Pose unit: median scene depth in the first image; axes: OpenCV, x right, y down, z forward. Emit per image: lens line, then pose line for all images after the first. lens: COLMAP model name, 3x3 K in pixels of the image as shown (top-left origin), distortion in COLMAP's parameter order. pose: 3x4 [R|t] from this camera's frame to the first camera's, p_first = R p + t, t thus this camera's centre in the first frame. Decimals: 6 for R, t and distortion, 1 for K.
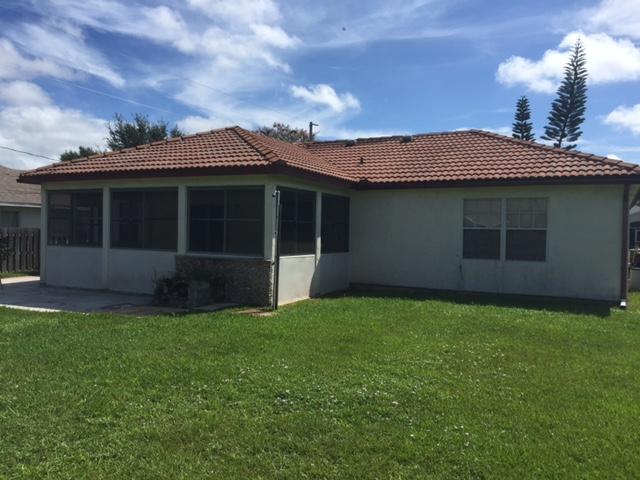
lens RADIAL K [[535.4, 0, 320.0], [0, 535.4, 240.0], [0, 0, 1]] dist [0.055857, -0.095232]
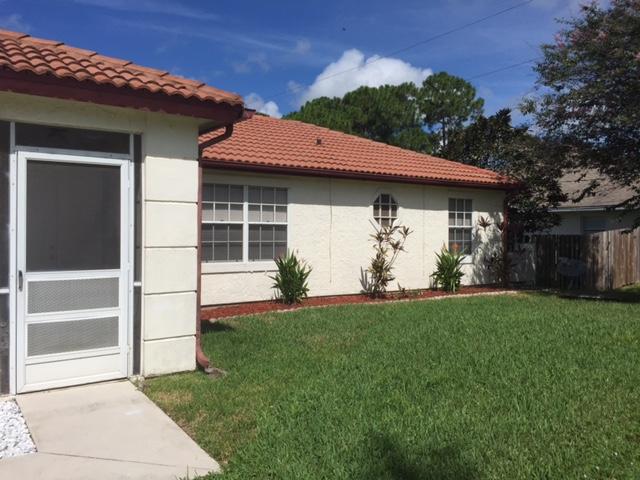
lens RADIAL K [[537.6, 0, 320.8], [0, 537.6, 235.7], [0, 0, 1]] dist [0.064947, -0.091129]
pose [[0.464390, -0.044124, 0.884531, -0.345210], [-0.007082, 0.998541, 0.053530, -0.046554], [-0.885602, -0.031123, 0.463400, 0.511424]]
